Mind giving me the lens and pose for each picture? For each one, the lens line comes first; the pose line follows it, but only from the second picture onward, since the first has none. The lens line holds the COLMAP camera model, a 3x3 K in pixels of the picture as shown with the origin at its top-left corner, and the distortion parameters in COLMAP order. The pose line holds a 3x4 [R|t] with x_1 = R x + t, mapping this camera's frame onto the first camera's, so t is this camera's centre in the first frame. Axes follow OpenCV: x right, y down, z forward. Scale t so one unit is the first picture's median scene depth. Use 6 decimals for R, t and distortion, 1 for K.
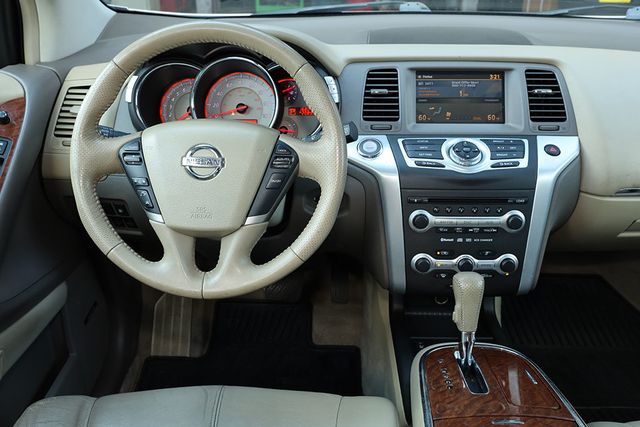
lens RADIAL K [[629.9, 0, 320.0], [0, 629.9, 213.5], [0, 0, 1]] dist [0.004987, -0.011451]
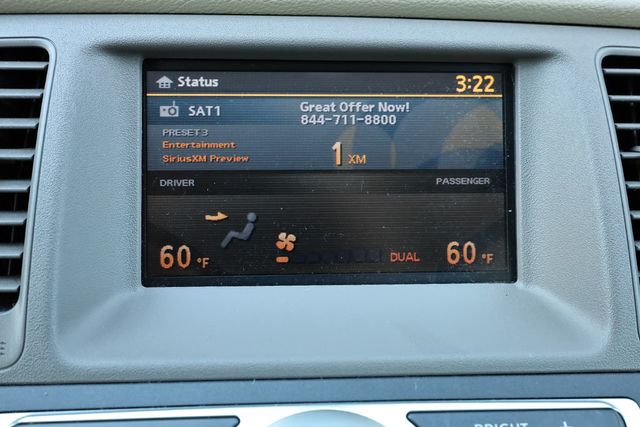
lens RADIAL K [[636.2, 0, 320.0], [0, 636.2, 213.5], [0, 0, 1]] dist [-0.001984, 0.000442]
pose [[0.997963, -0.008486, 0.063235, 0.202079], [0.006055, 0.999239, 0.038533, -0.177266], [-0.063514, -0.038071, 0.997254, 0.758818]]
